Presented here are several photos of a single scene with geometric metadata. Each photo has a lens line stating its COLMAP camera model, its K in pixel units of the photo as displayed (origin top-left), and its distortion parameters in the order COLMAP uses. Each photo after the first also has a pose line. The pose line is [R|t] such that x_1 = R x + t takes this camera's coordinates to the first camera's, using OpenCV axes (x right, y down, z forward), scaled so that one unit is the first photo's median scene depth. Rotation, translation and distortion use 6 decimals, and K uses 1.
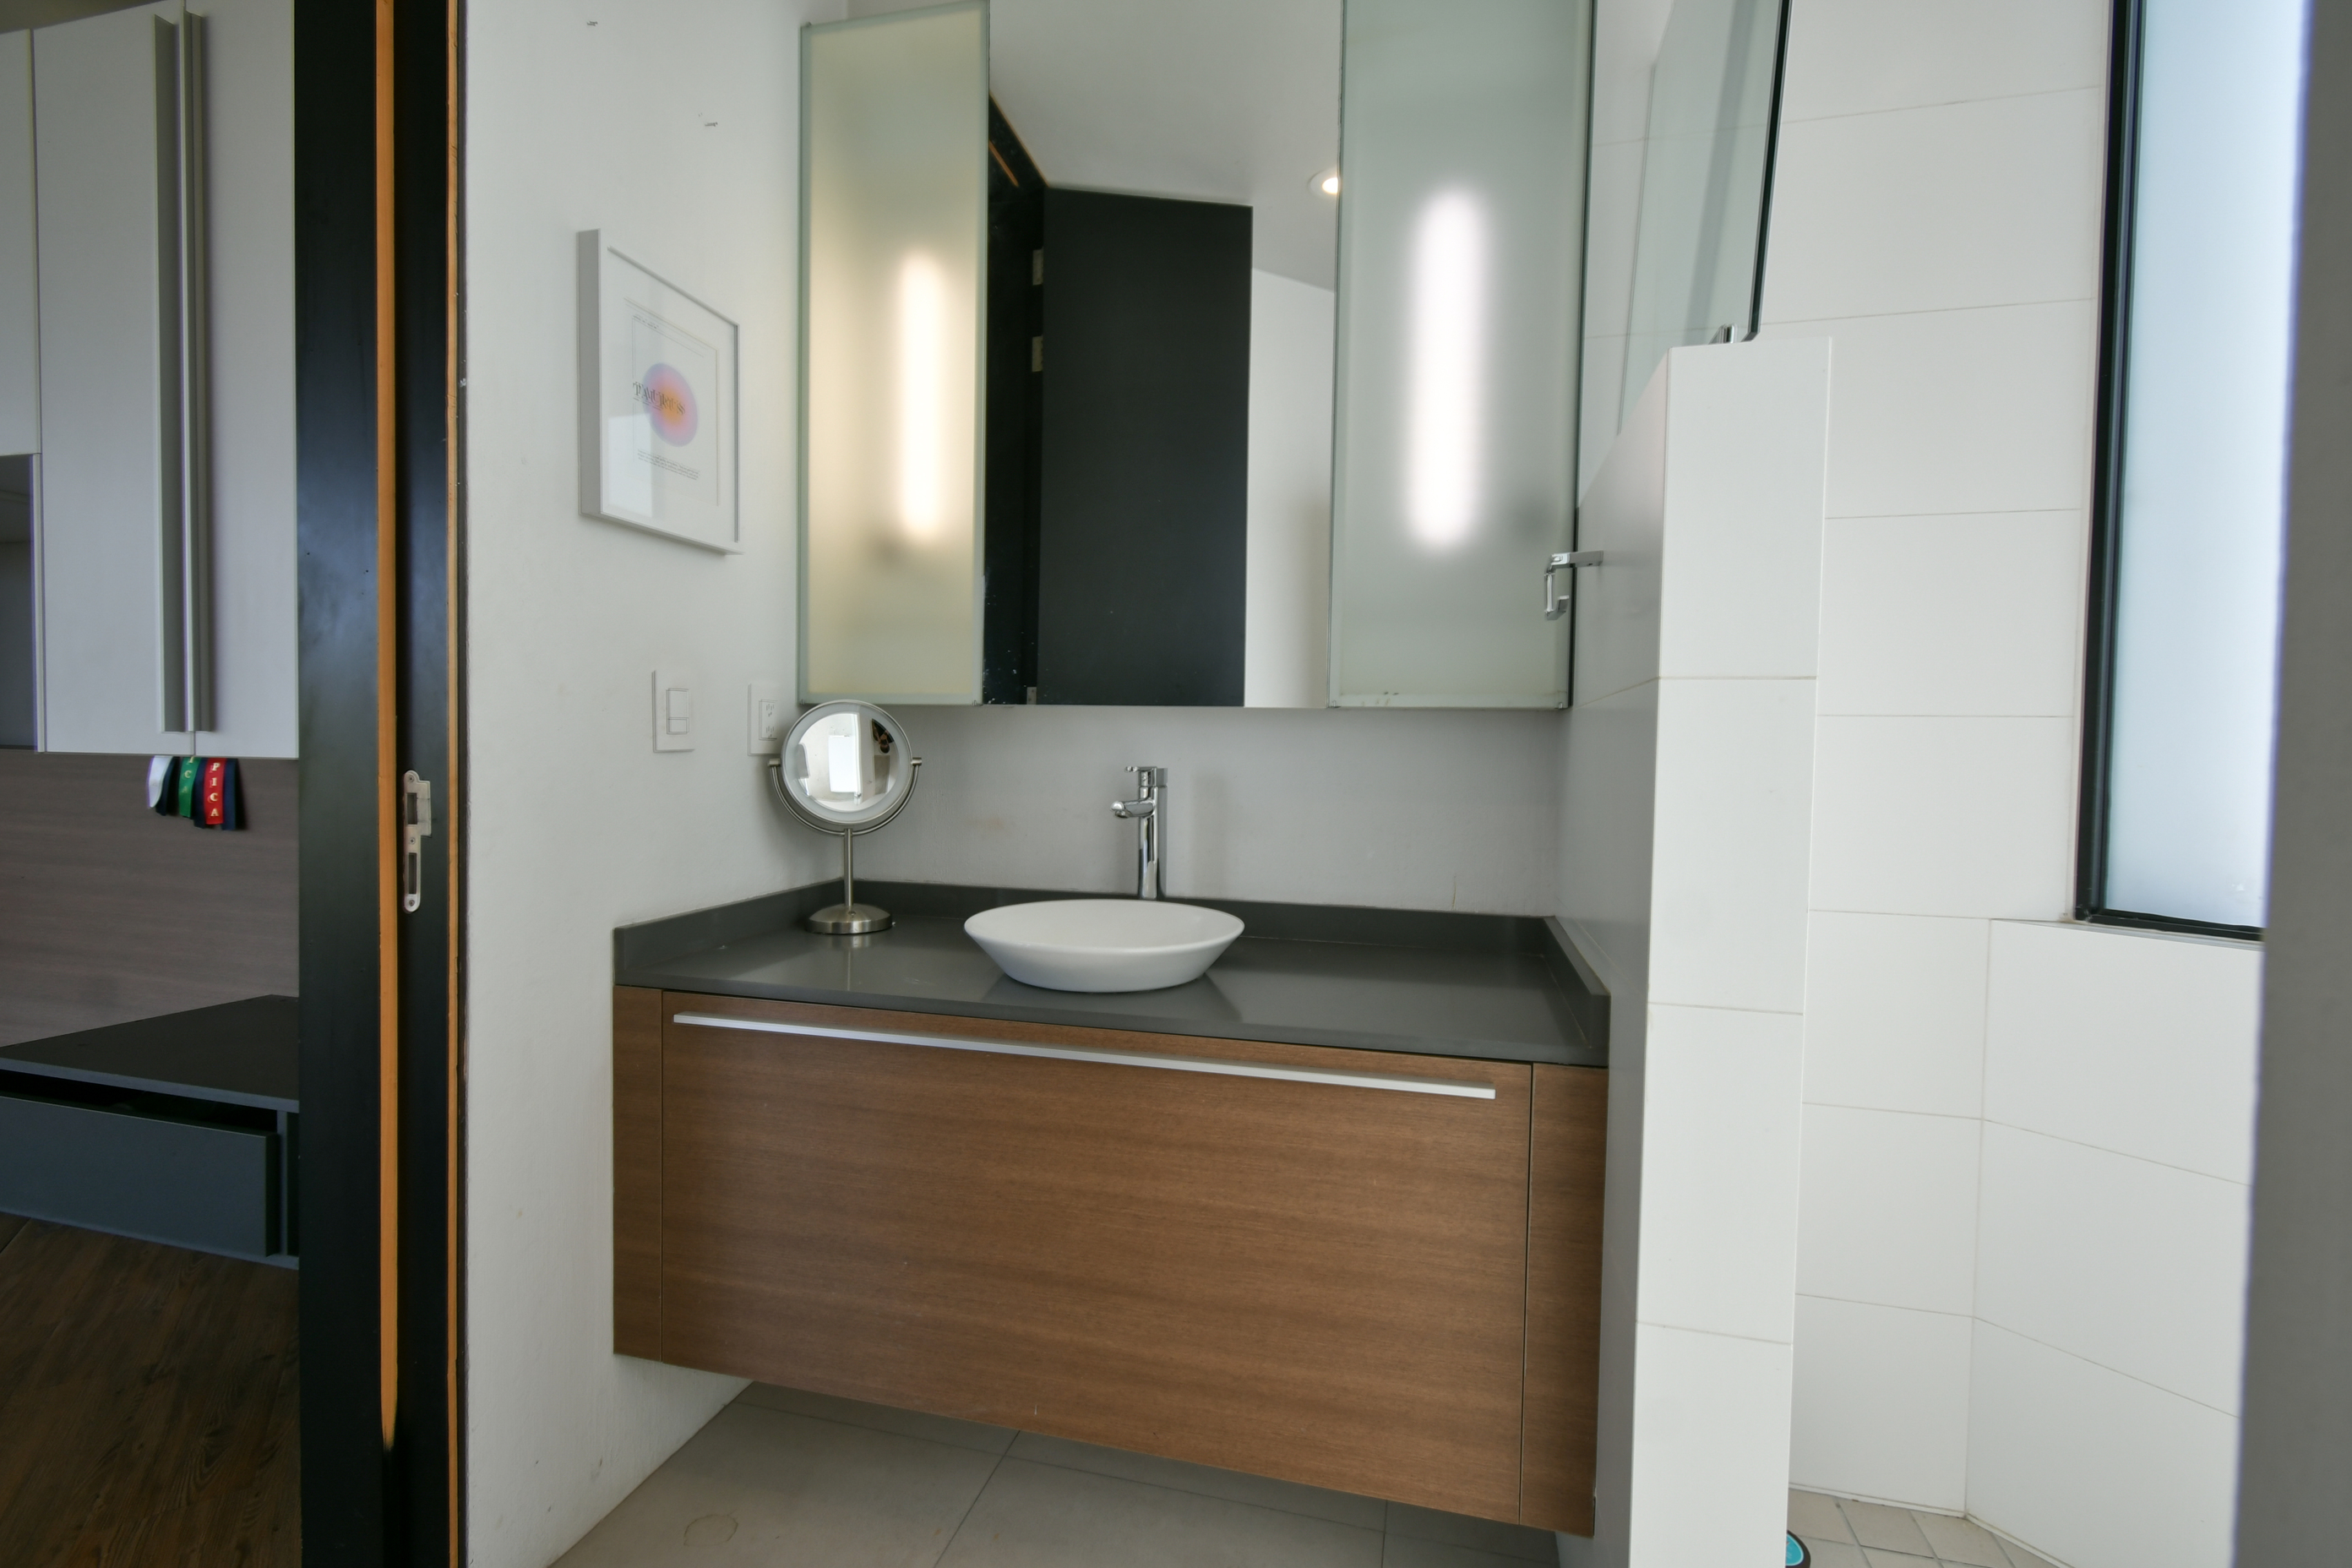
lens RADIAL K [[1055.5, 0, 1176.0], [0, 1055.5, 784.0], [0, 0, 1]] dist [0.014182, -0.006061]
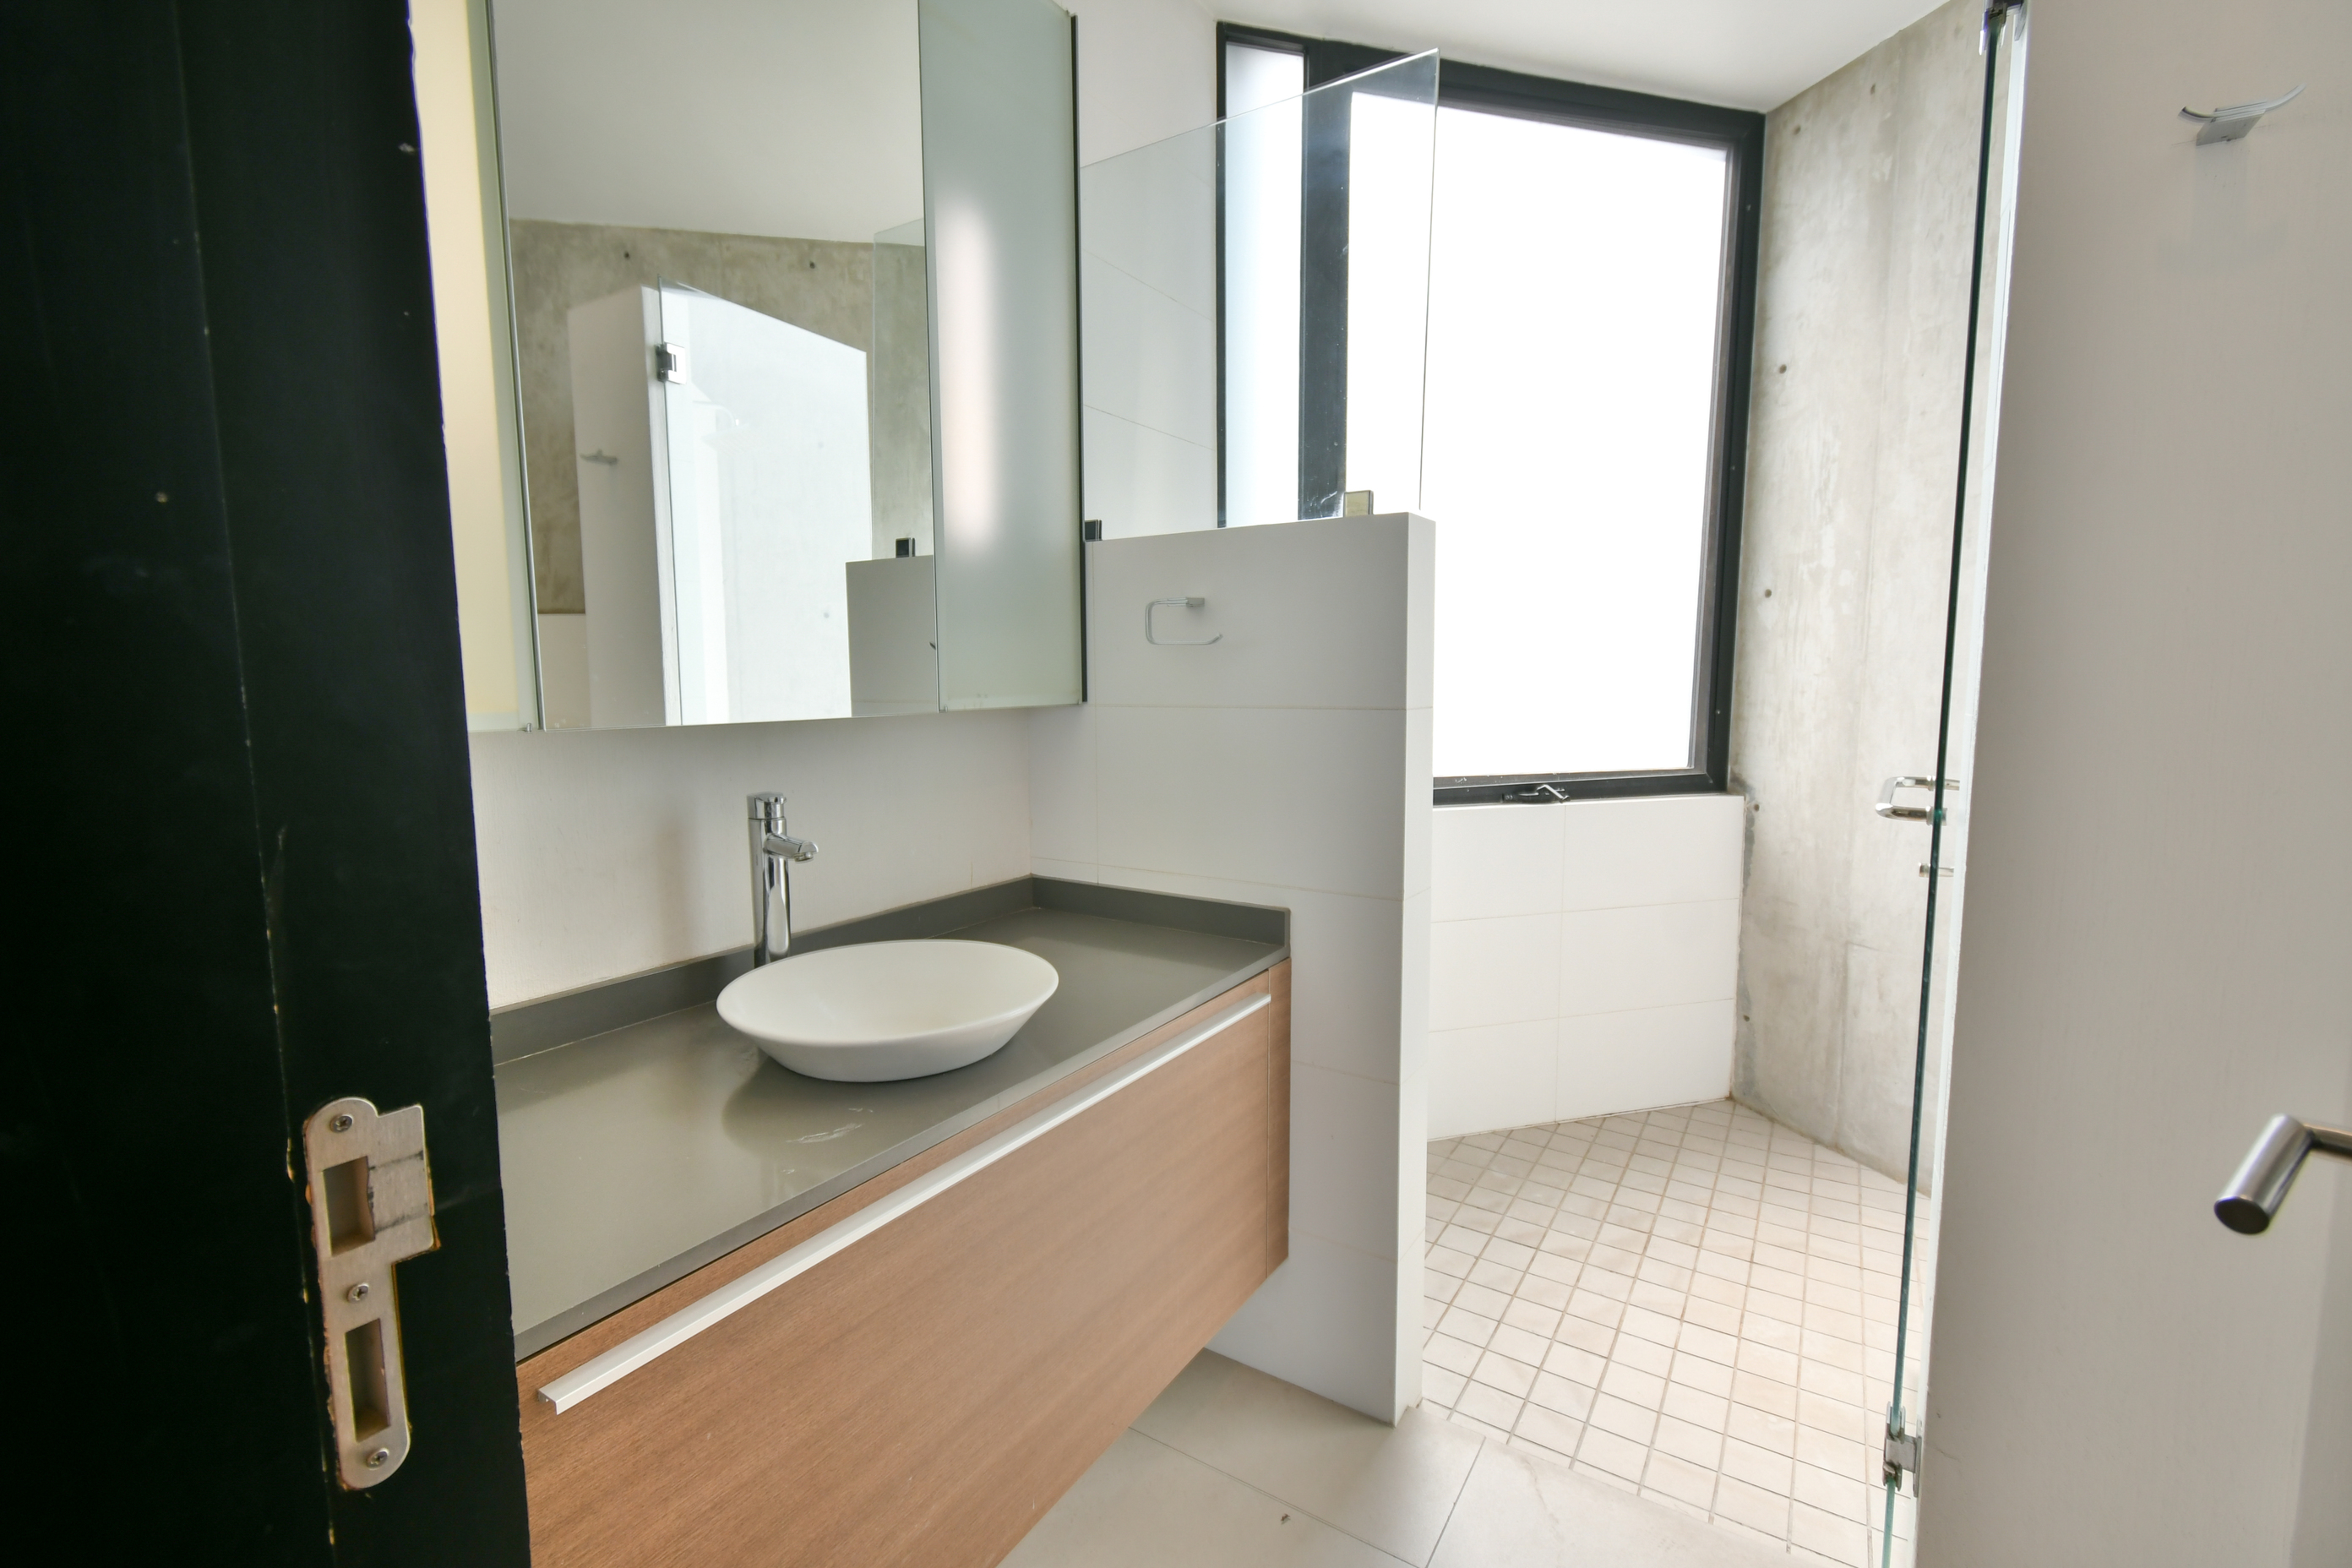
lens RADIAL K [[1055.5, 0, 1176.0], [0, 1055.5, 784.0], [0, 0, 1]] dist [0.014182, -0.006061]
pose [[0.291742, -0.121058, 0.948805, -0.851504], [0.037997, 0.992642, 0.114968, -0.126958], [-0.955742, 0.002511, 0.294195, 0.575636]]
